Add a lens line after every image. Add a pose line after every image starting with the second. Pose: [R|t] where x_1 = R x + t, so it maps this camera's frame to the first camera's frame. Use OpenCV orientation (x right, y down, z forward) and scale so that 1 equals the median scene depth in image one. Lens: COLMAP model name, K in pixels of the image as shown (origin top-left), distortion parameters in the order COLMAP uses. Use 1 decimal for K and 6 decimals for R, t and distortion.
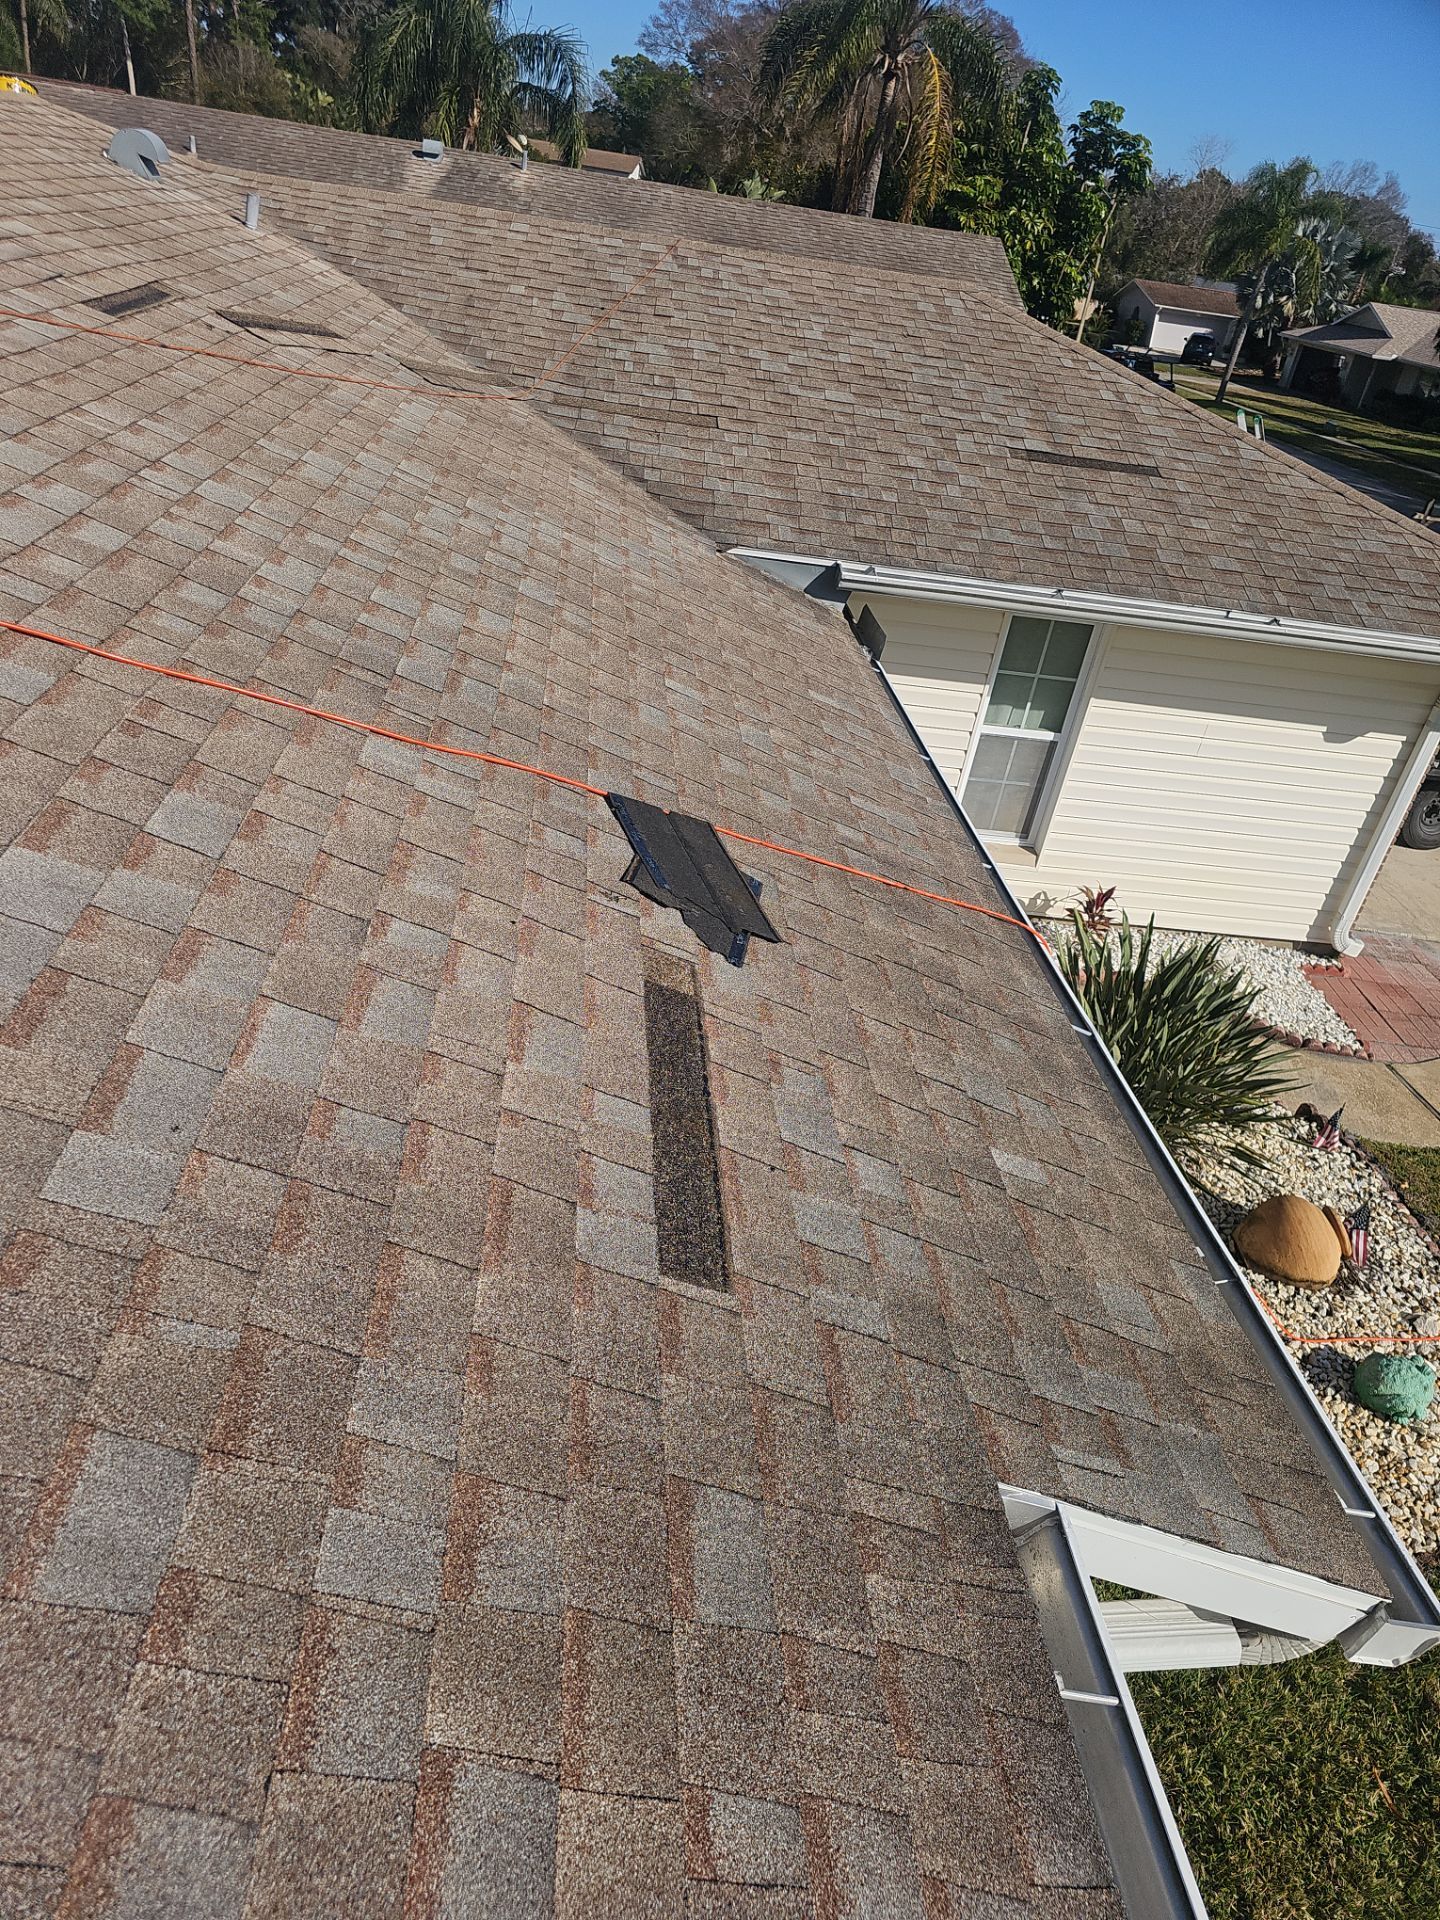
lens RADIAL K [[1291.0, 0, 694.0], [0, 1291.0, 986.8], [0, 0, 1]] dist [0.052628, -0.044027]
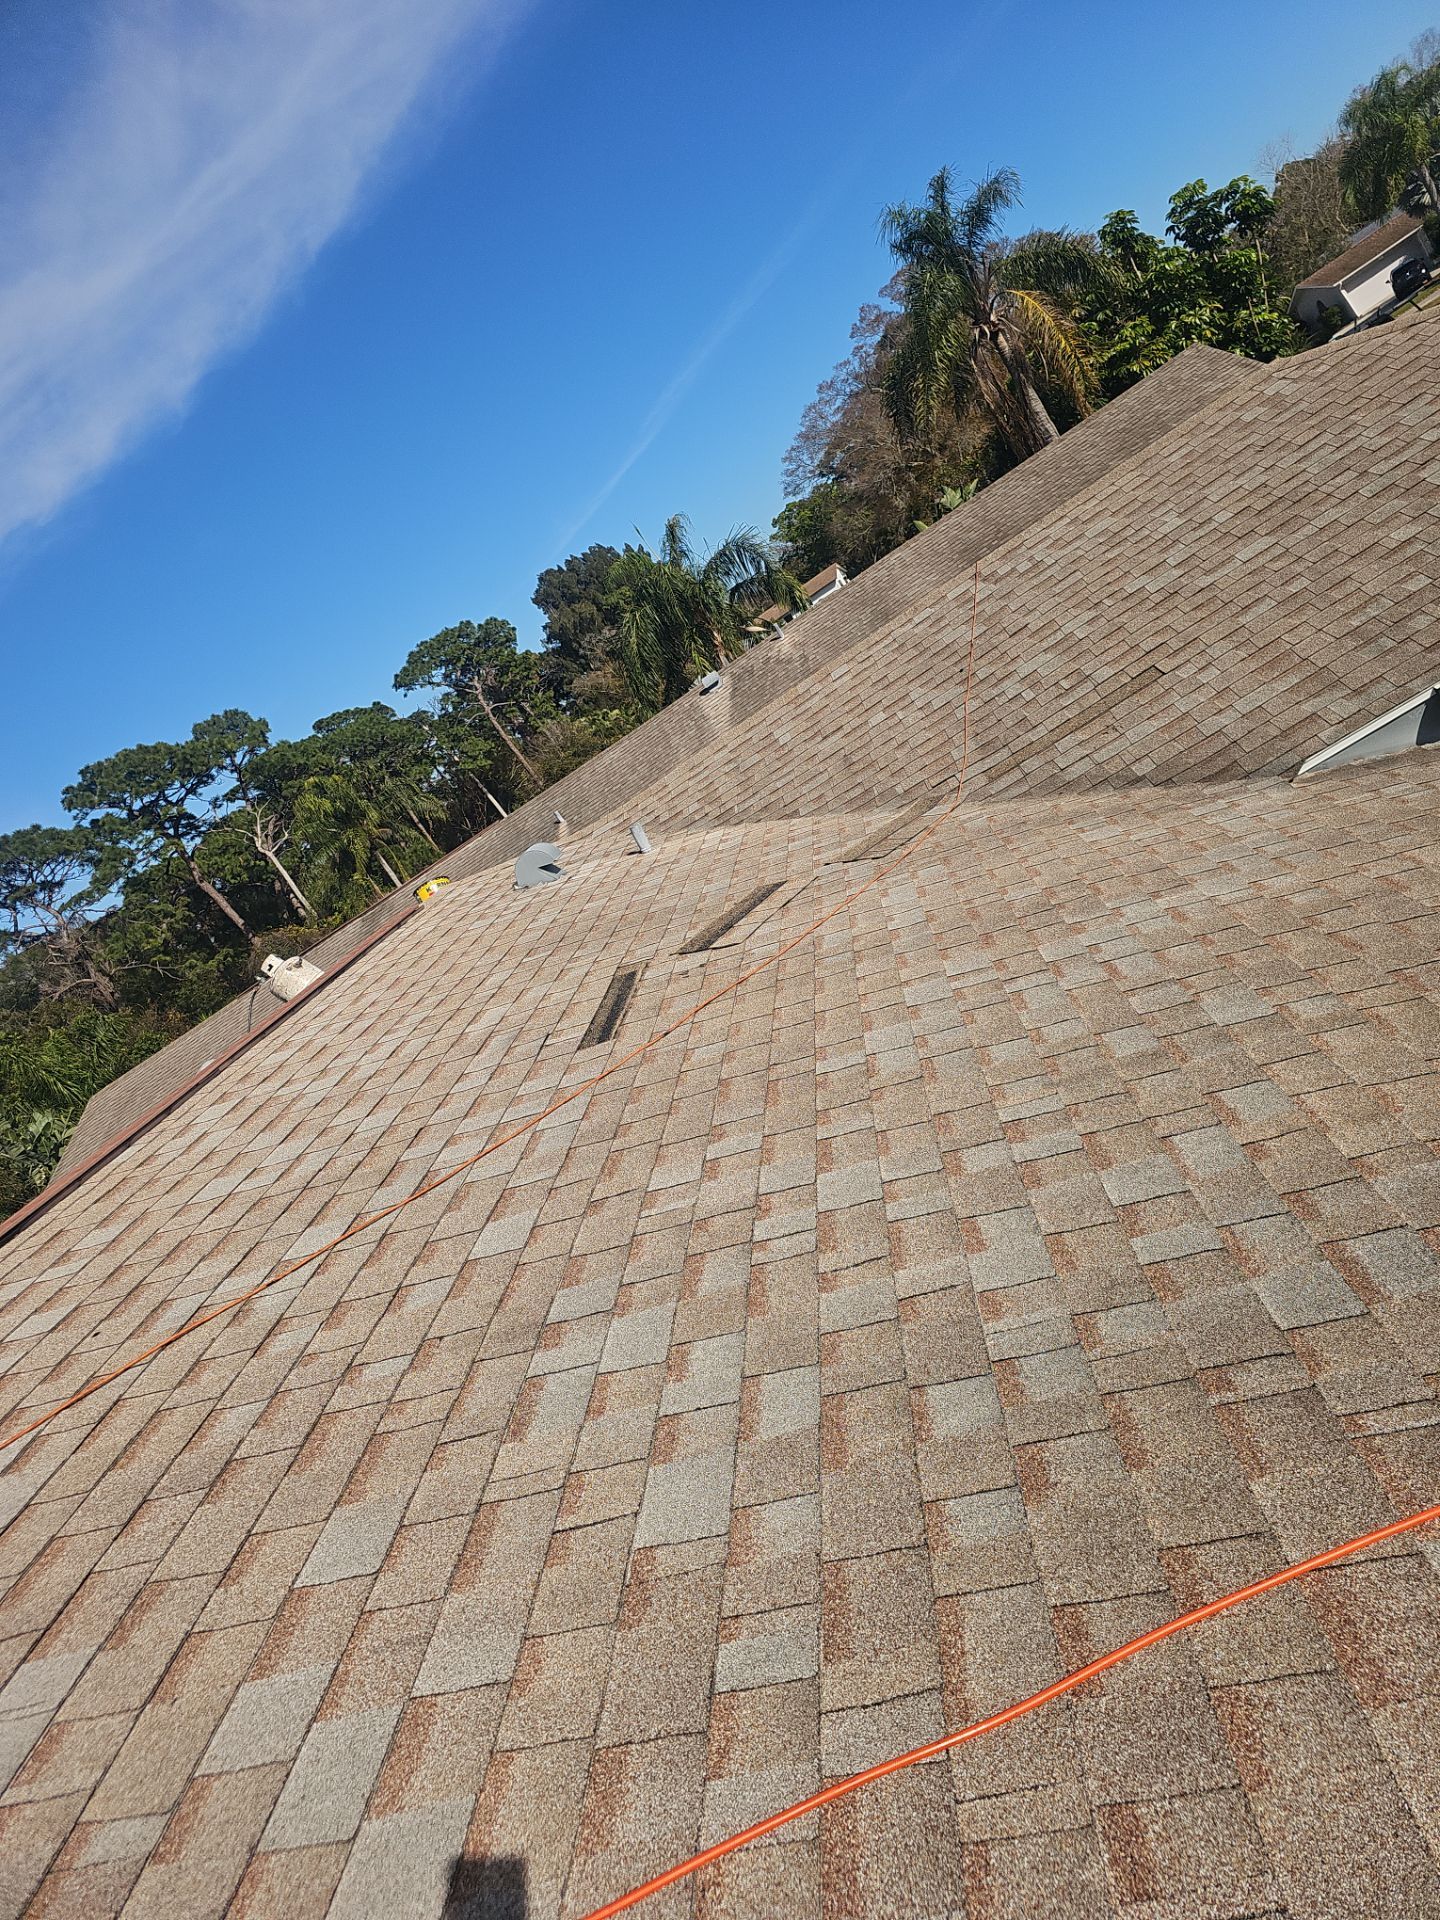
lens RADIAL K [[1291.0, 0, 709.7], [0, 1291.0, 944.9], [0, 0, 1]] dist [0.052628, -0.044027]
pose [[0.737011, -0.613426, -0.283768, -0.058932], [0.501663, 0.777844, -0.378541, -0.111910], [0.452934, 0.136633, 0.881012, 0.142128]]
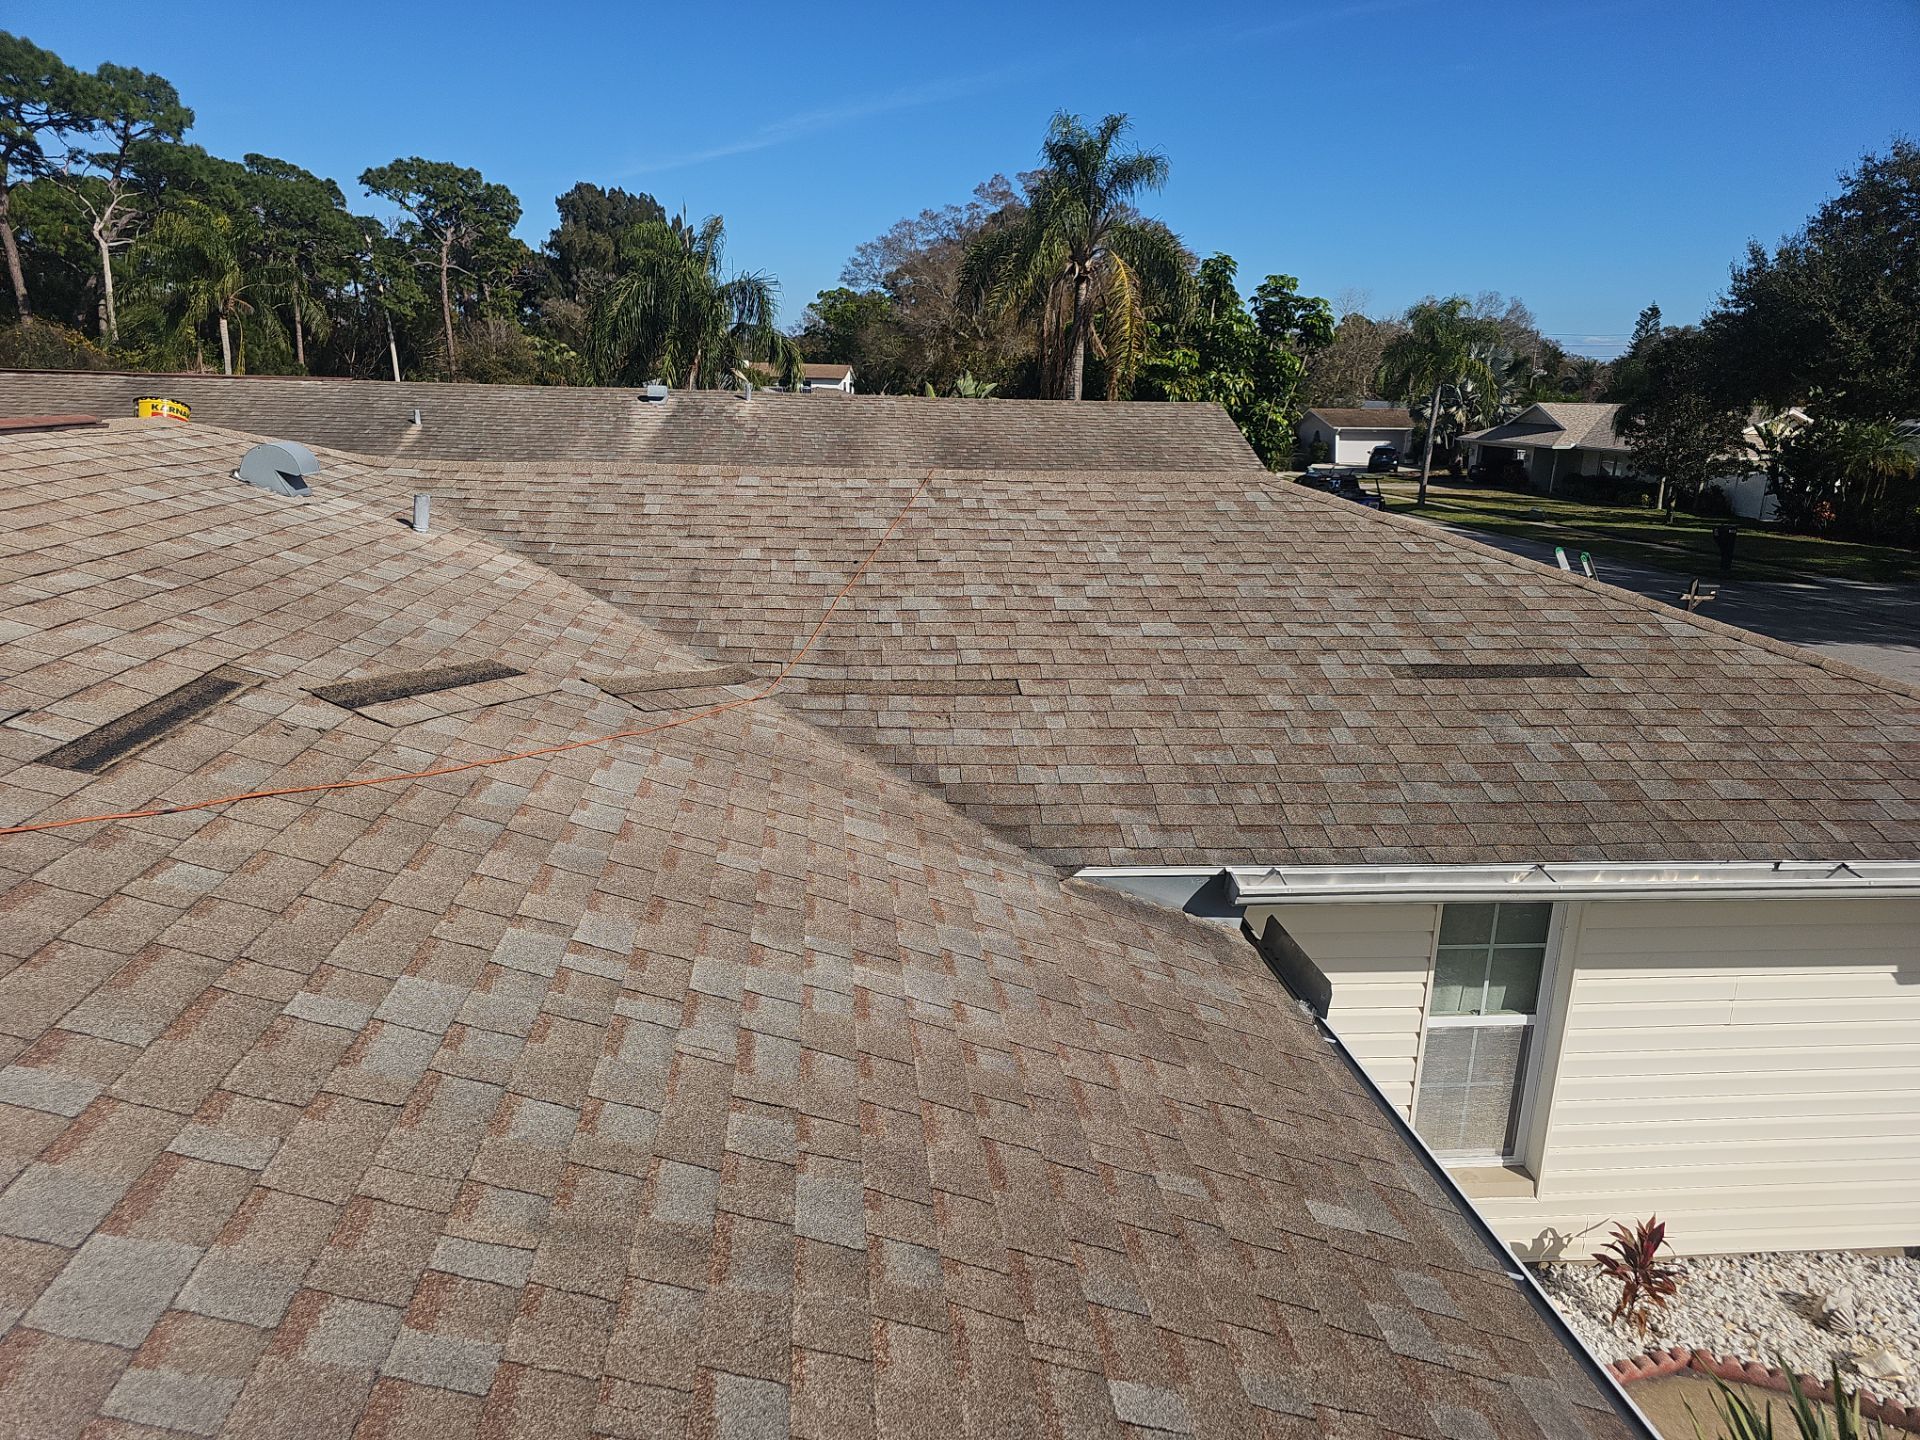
lens RADIAL K [[1291.0, 0, 959.1], [0, 1291.0, 714.7], [0, 0, 1]] dist [0.052628, -0.044027]
pose [[0.992280, -0.122993, 0.015917, -0.028735], [0.122341, 0.949728, -0.288182, -0.178924], [0.020327, 0.287905, 0.957443, 0.238450]]
